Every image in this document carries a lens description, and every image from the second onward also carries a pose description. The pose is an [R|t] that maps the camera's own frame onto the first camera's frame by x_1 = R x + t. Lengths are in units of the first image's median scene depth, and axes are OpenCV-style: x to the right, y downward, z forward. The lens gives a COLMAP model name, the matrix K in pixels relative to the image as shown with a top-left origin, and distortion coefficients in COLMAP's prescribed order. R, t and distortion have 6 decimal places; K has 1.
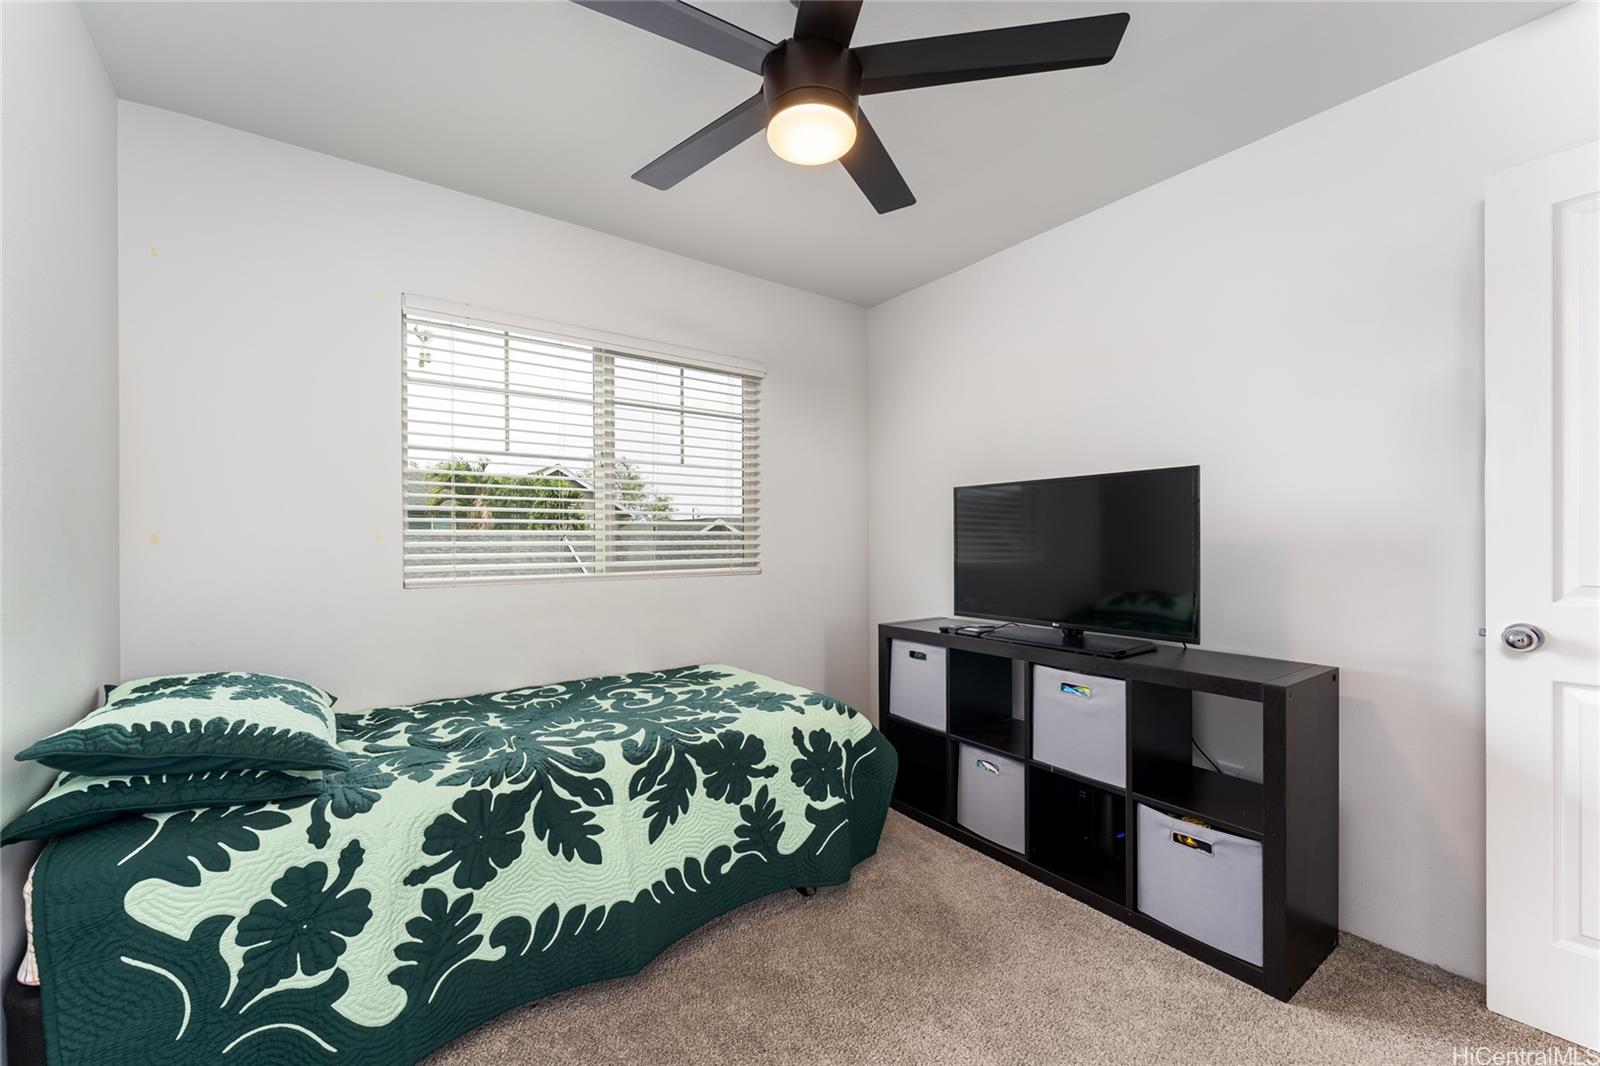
lens RADIAL K [[650.6, 0, 799.7], [0, 650.6, 544.2], [0, 0, 1]] dist [0.000457, -0.001007]
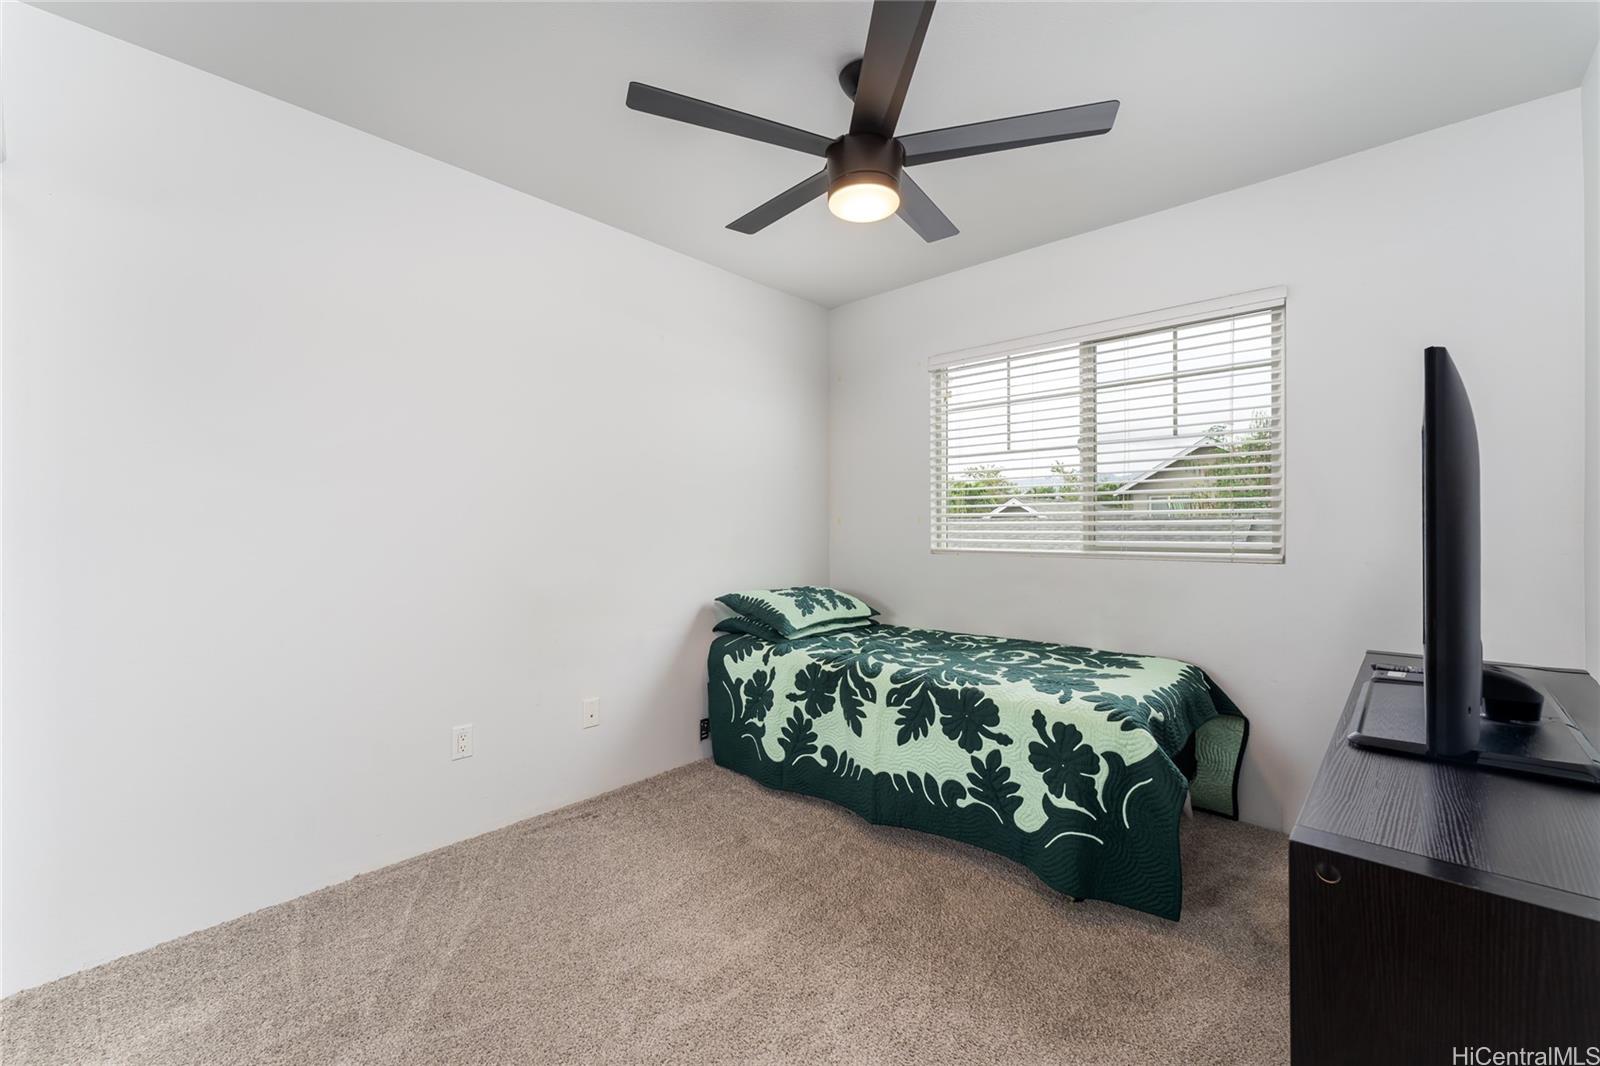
lens RADIAL K [[650.6, 0, 798.9], [0, 650.6, 523.2], [0, 0, 1]] dist [0.000457, -0.001007]
pose [[0.181779, 0.001119, -0.983339, 1.022378], [-0.001434, 0.999999, 0.000873, -0.002118], [0.983338, 0.001252, 0.181780, 0.528558]]
